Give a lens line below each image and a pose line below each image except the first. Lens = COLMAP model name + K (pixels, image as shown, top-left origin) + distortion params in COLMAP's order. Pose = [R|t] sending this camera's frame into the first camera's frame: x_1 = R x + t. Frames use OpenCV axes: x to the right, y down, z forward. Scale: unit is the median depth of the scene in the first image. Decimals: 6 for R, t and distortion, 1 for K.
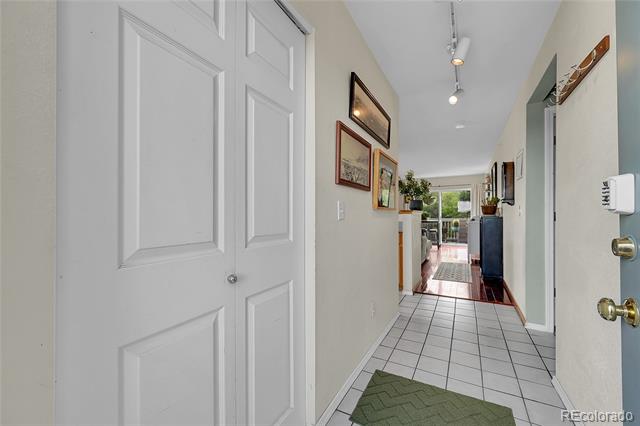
lens RADIAL K [[286.4, 0, 319.3], [0, 286.4, 210.6], [0, 0, 1]] dist [-0.001642, 0.000900]
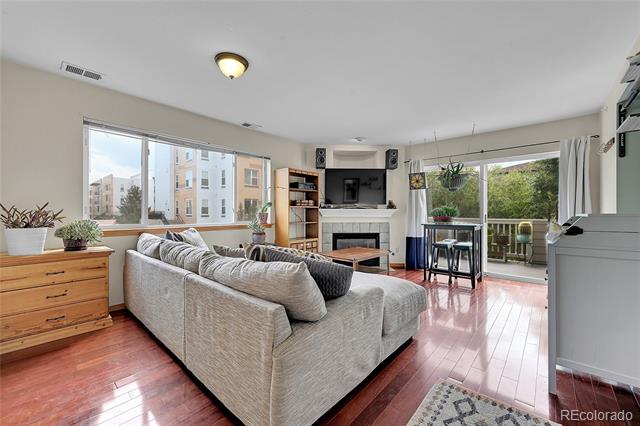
lens RADIAL K [[253.1, 0, 325.6], [0, 253.1, 212.3], [0, 0, 1]] dist [-0.001554, -0.000043]
pose [[0.969956, 0.000083, -0.243281, 0.229848], [-0.000278, 1.000000, -0.000765, 0.014820], [0.243281, 0.000810, 0.969956, 0.448020]]
